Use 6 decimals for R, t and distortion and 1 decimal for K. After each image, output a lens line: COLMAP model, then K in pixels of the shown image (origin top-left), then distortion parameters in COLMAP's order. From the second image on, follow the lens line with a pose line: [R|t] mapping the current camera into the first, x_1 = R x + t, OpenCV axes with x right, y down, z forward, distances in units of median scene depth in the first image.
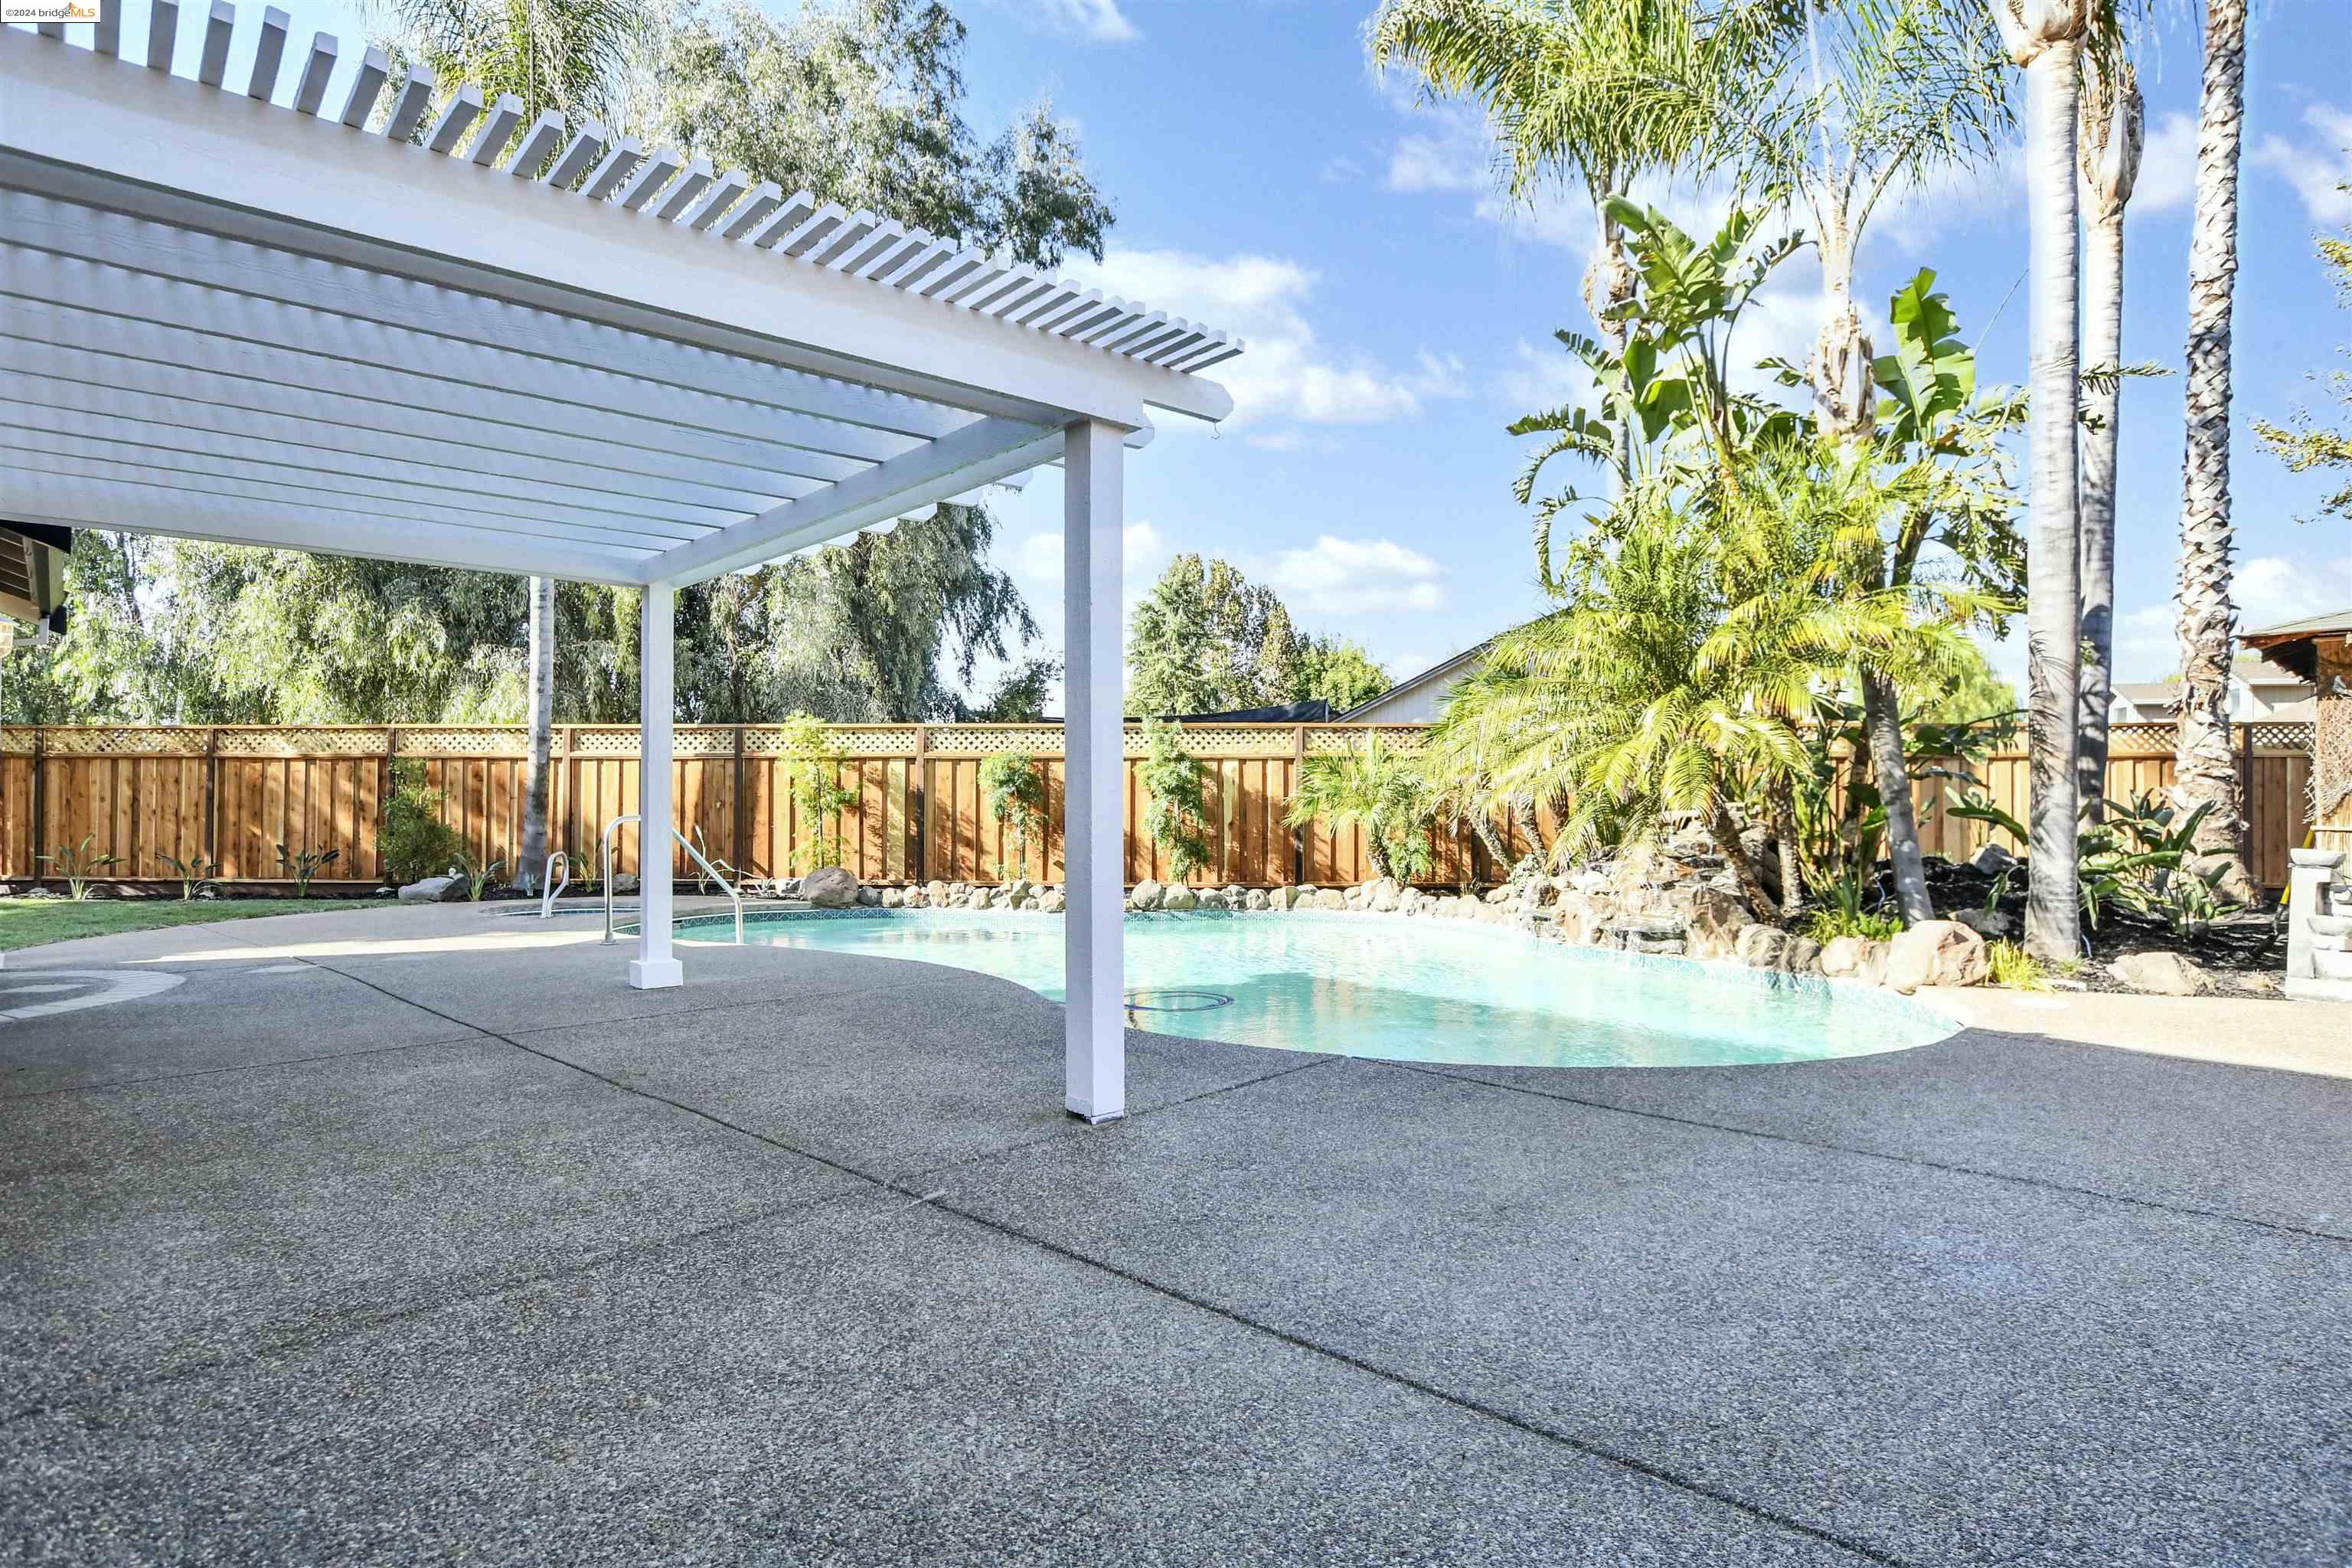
lens RADIAL K [[1250.8, 0, 1170.2], [0, 1250.8, 789.5], [0, 0, 1]] dist [-0.016027, -0.000604]
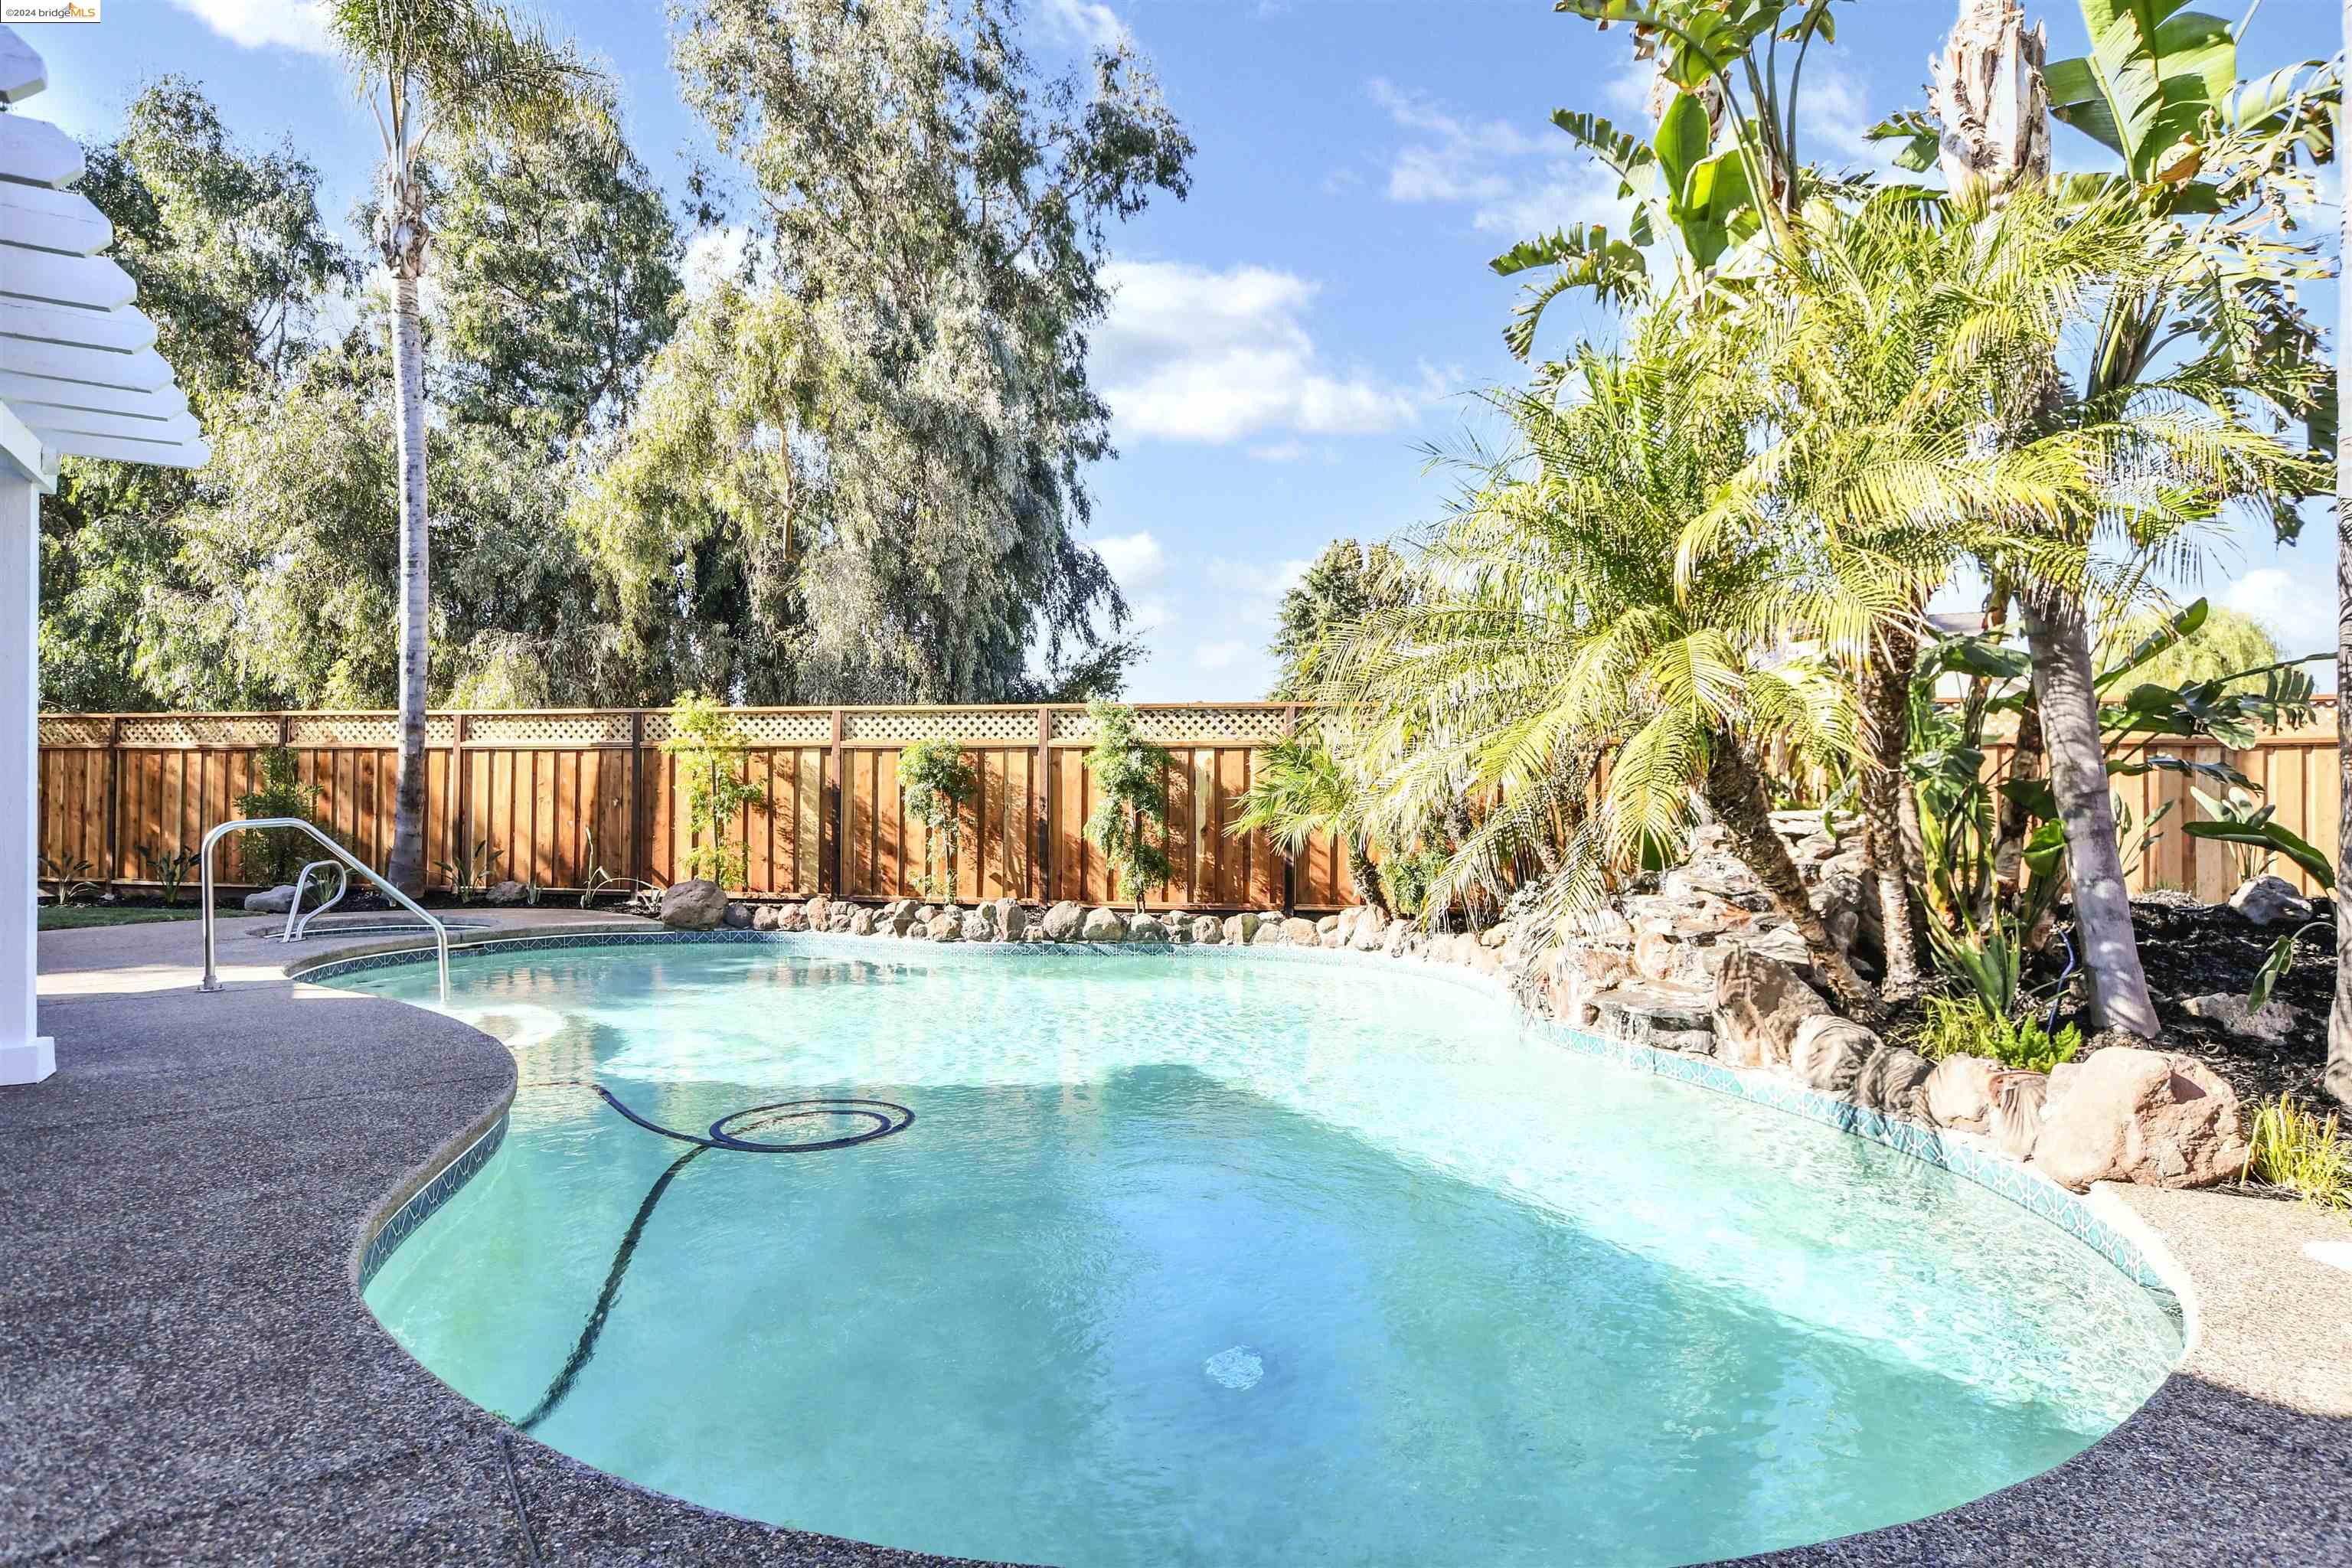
lens RADIAL K [[1250.8, 0, 1170.2], [0, 1250.8, 789.5], [0, 0, 1]] dist [-0.016027, -0.000604]
pose [[0.989045, 0.003137, -0.147578, 0.143979], [-0.002548, 0.999988, 0.004176, -0.001309], [0.147589, -0.003754, 0.989042, 0.211725]]
